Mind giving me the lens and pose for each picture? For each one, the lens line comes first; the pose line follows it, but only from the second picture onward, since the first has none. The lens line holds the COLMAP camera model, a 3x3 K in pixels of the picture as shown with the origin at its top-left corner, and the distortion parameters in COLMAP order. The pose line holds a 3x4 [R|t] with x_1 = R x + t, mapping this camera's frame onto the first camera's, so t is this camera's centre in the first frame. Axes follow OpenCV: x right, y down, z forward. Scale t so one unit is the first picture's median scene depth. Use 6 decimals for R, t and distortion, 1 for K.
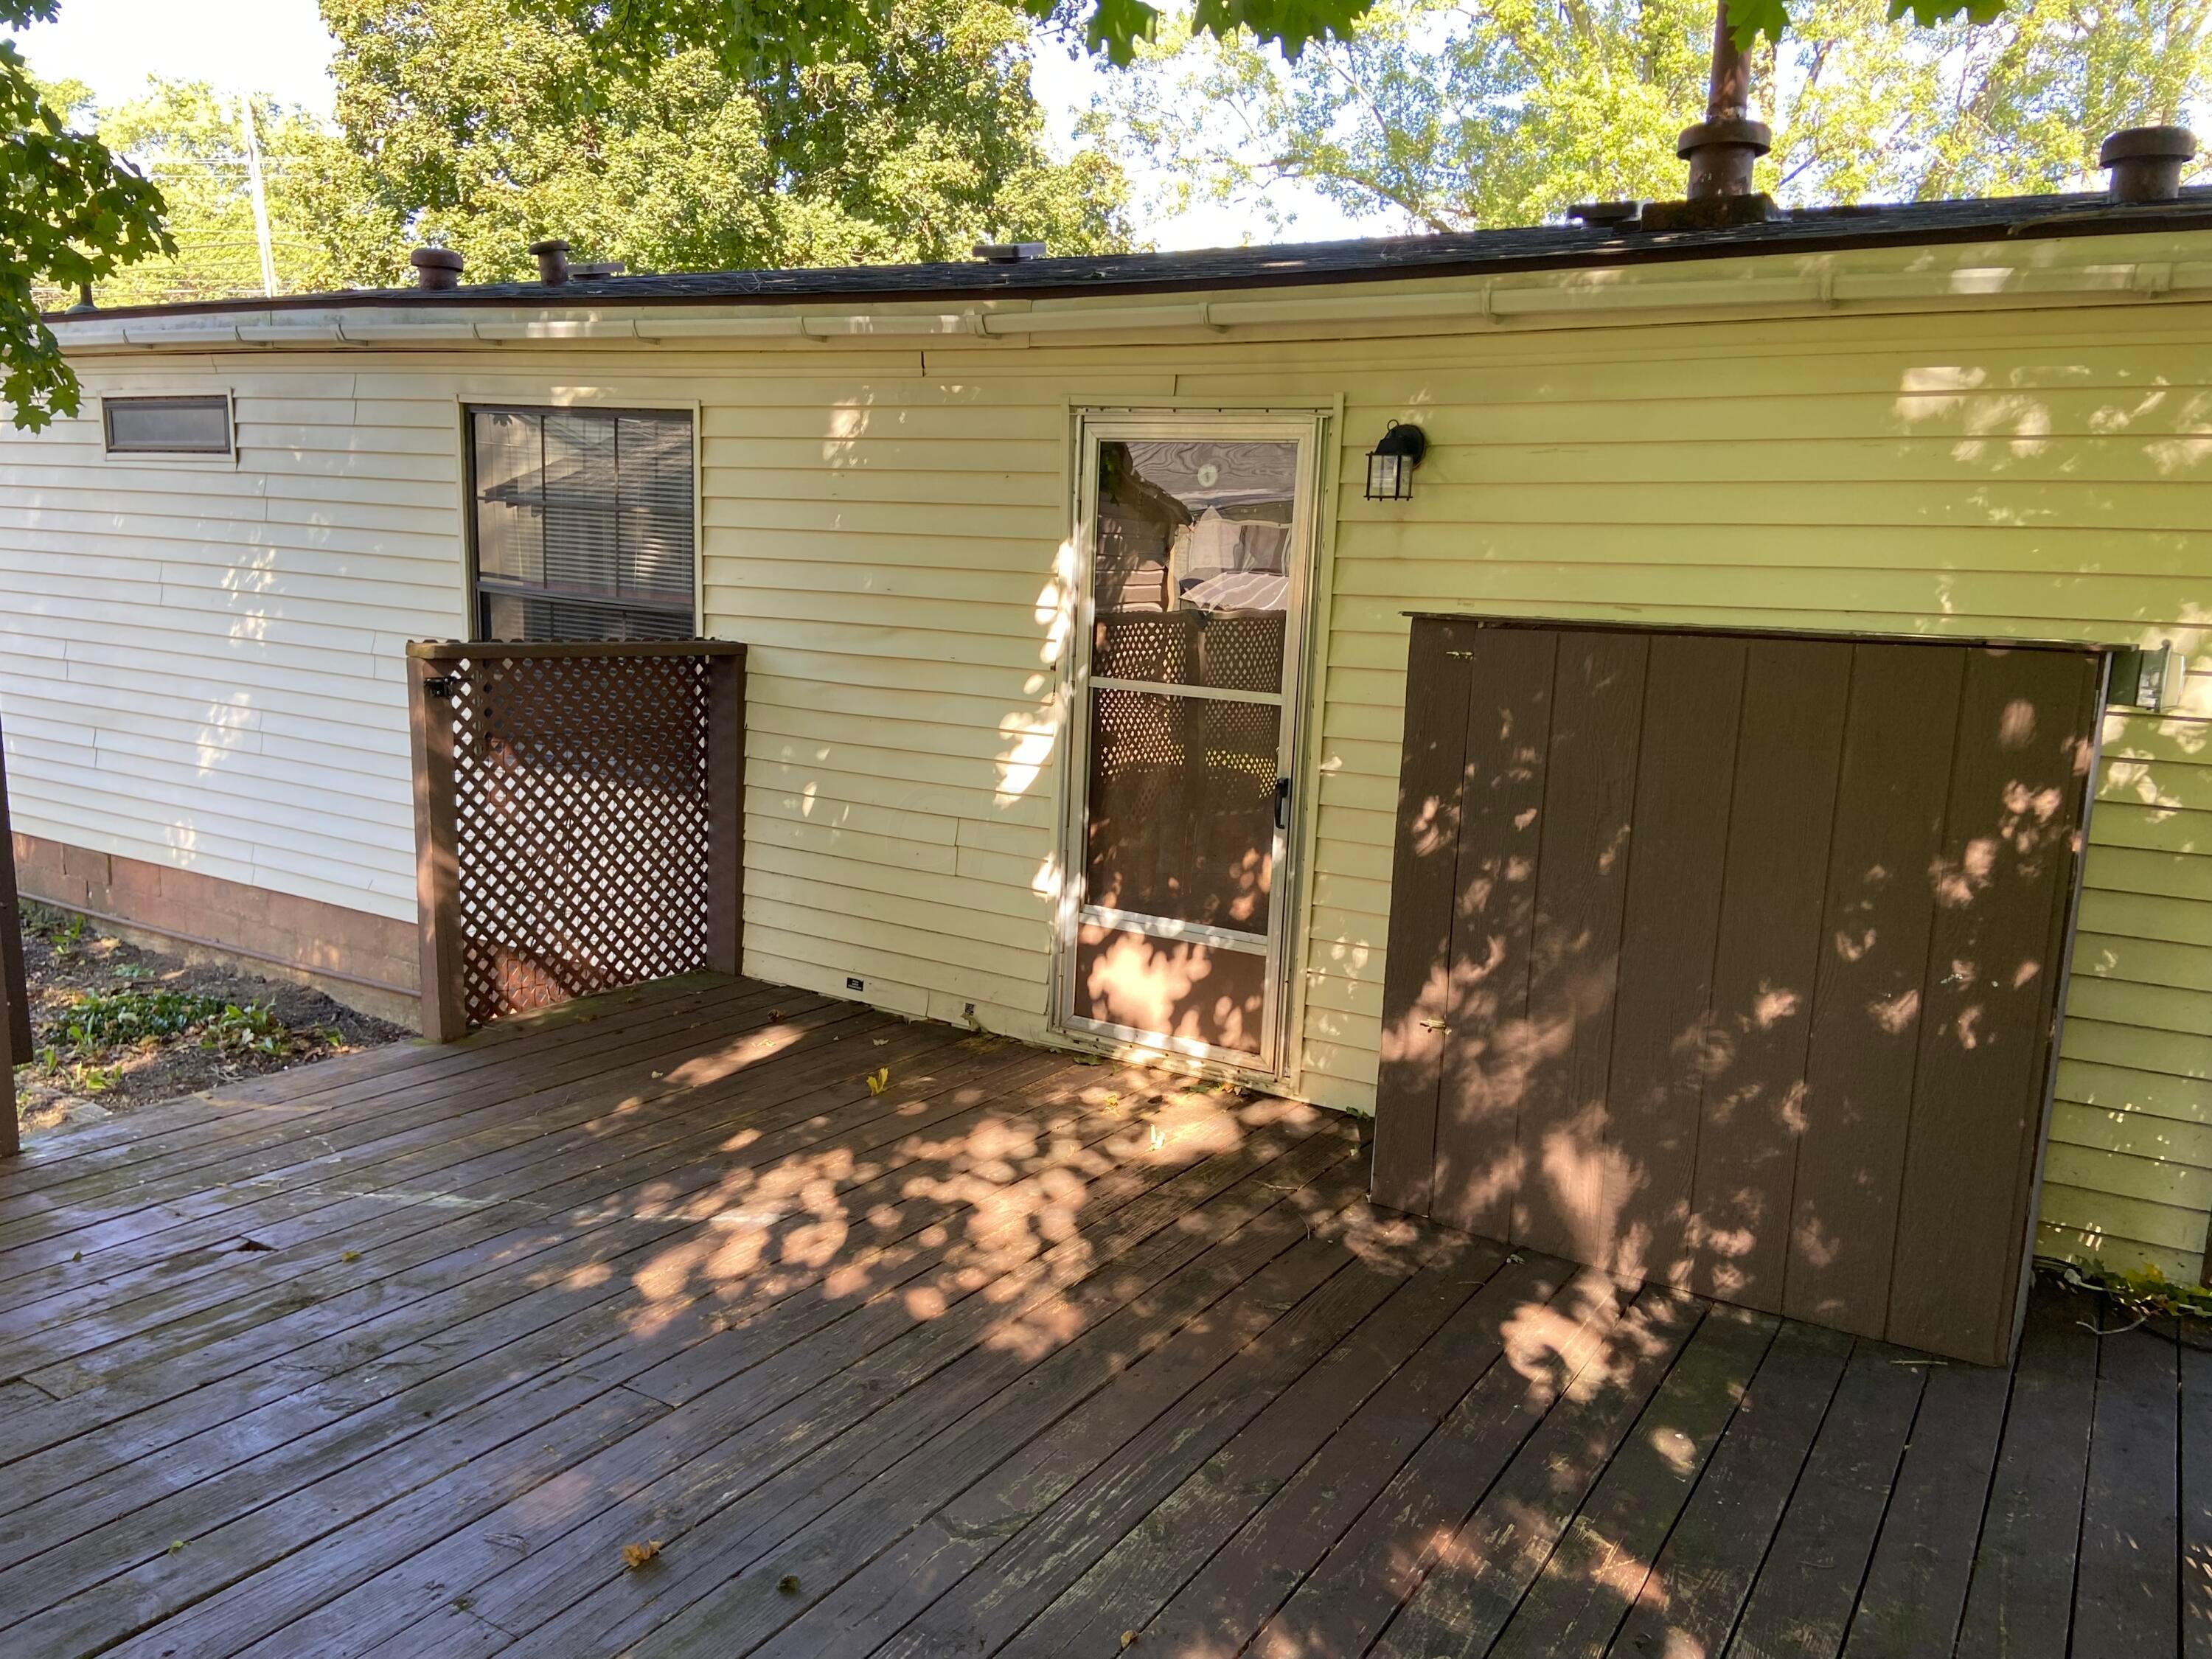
lens RADIAL K [[1690.8, 0, 1100.3], [0, 1690.8, 830.5], [0, 0, 1]] dist [0.063694, -0.013258]
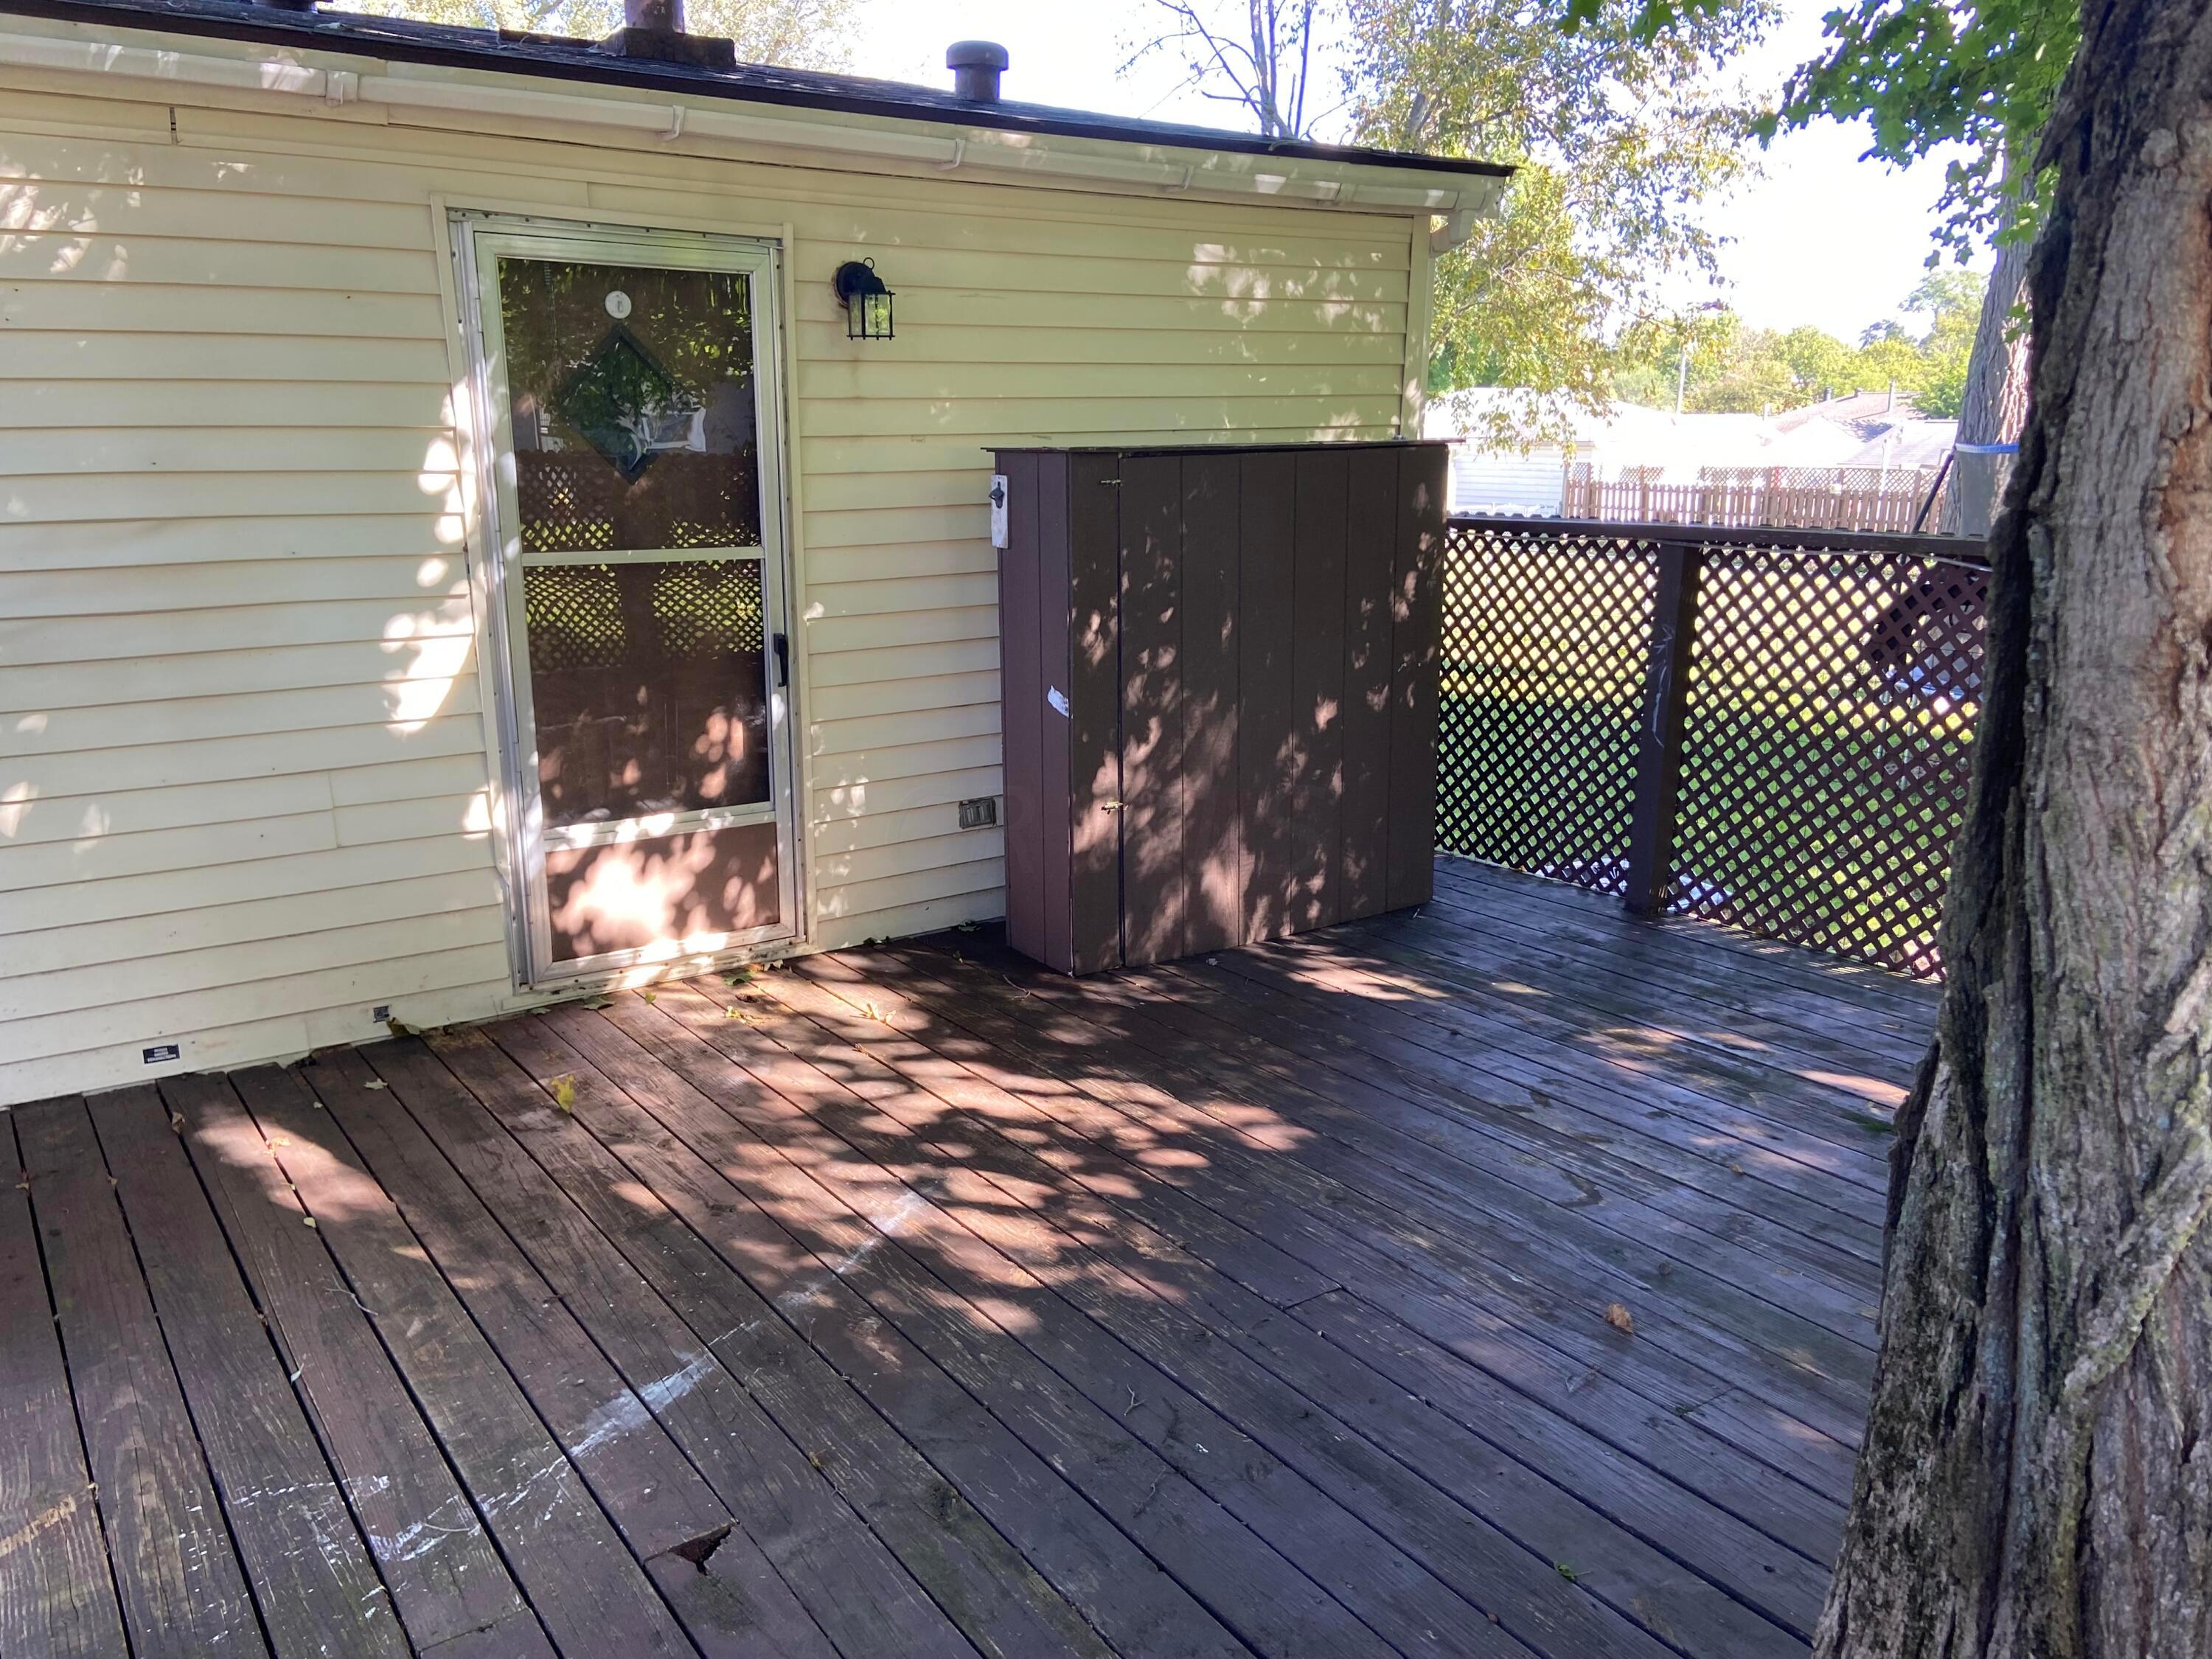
lens RADIAL K [[1690.8, 0, 1098.2], [0, 1690.8, 829.2], [0, 0, 1]] dist [0.063694, -0.013258]
pose [[0.396201, -0.256885, 0.881496, -0.765539], [0.161880, 0.964568, 0.208335, -0.104289], [-0.903781, 0.060154, 0.423747, 0.475746]]
